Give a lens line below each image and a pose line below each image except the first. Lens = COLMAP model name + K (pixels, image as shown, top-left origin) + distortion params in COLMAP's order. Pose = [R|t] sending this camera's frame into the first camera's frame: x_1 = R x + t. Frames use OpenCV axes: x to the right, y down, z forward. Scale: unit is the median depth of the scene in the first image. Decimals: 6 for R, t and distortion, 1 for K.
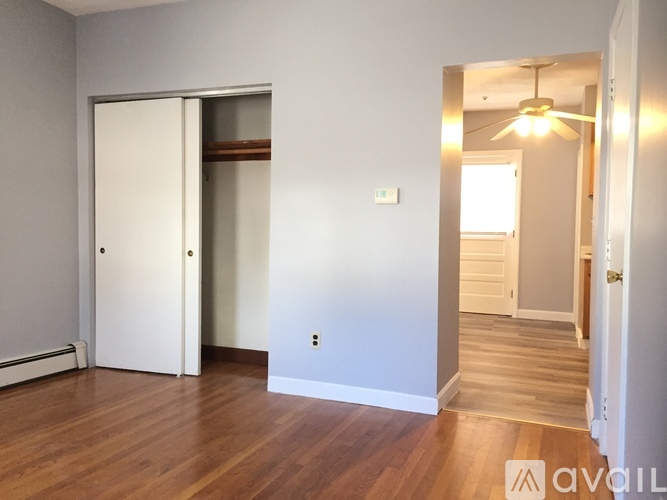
lens RADIAL K [[566.7, 0, 333.5], [0, 566.7, 250.0], [0, 0, 1]] dist [0.072747, -0.099198]
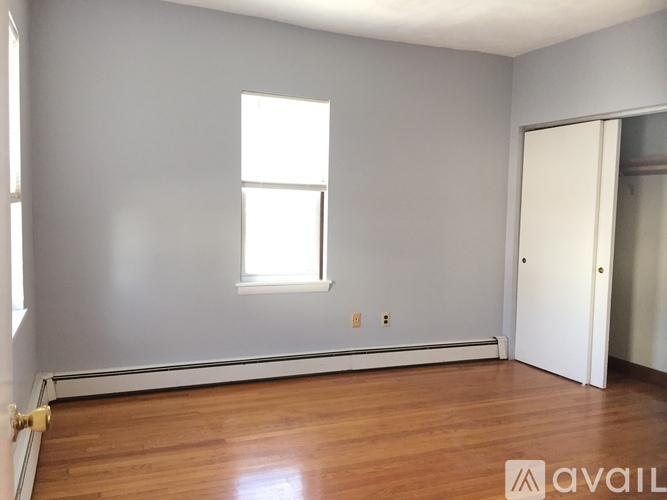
lens RADIAL K [[566.7, 0, 333.5], [0, 566.7, 250.0], [0, 0, 1]] dist [0.072747, -0.099198]
pose [[0.699059, 0.055664, -0.712895, 0.150025], [-0.031947, 0.998401, 0.046629, -0.064404], [0.714350, -0.009822, 0.699719, -0.076579]]
